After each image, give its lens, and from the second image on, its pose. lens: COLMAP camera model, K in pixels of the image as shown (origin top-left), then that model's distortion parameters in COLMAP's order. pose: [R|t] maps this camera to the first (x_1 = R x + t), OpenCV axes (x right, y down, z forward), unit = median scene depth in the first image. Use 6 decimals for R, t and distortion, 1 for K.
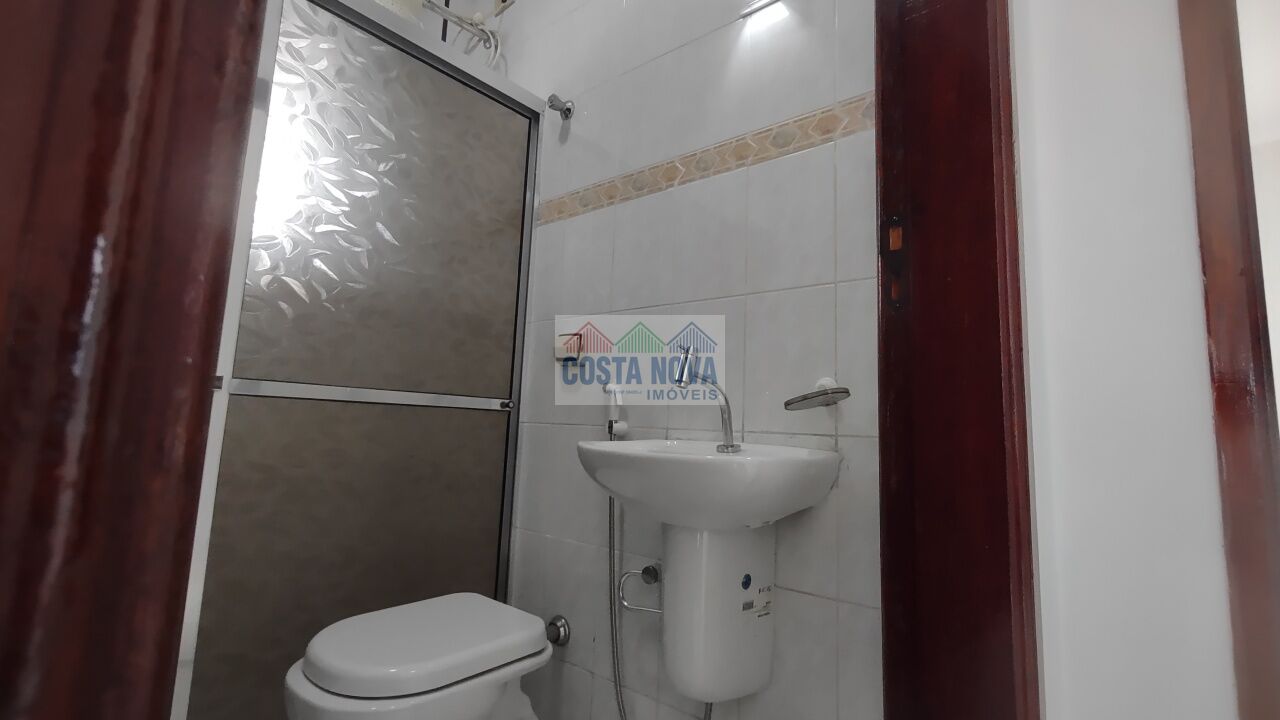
lens RADIAL K [[585.7, 0, 636.6], [0, 585.7, 355.4], [0, 0, 1]] dist [0.000817, -0.000051]
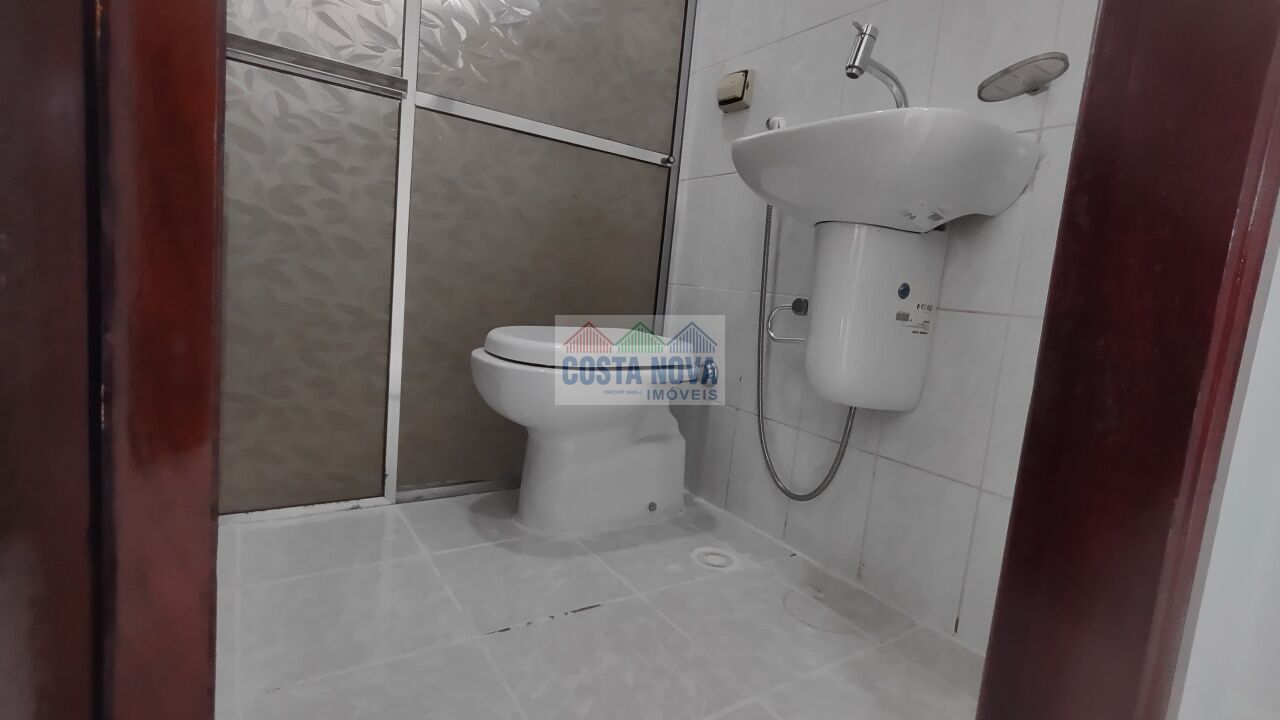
lens RADIAL K [[600.2, 0, 649.2], [0, 600.2, 359.9], [0, 0, 1]] dist [0.017271, 0.000113]
pose [[0.964570, 0.081852, -0.250810, 0.036139], [-0.025313, 0.974982, 0.220839, 0.234533], [0.262611, -0.206666, 0.942510, -0.032250]]
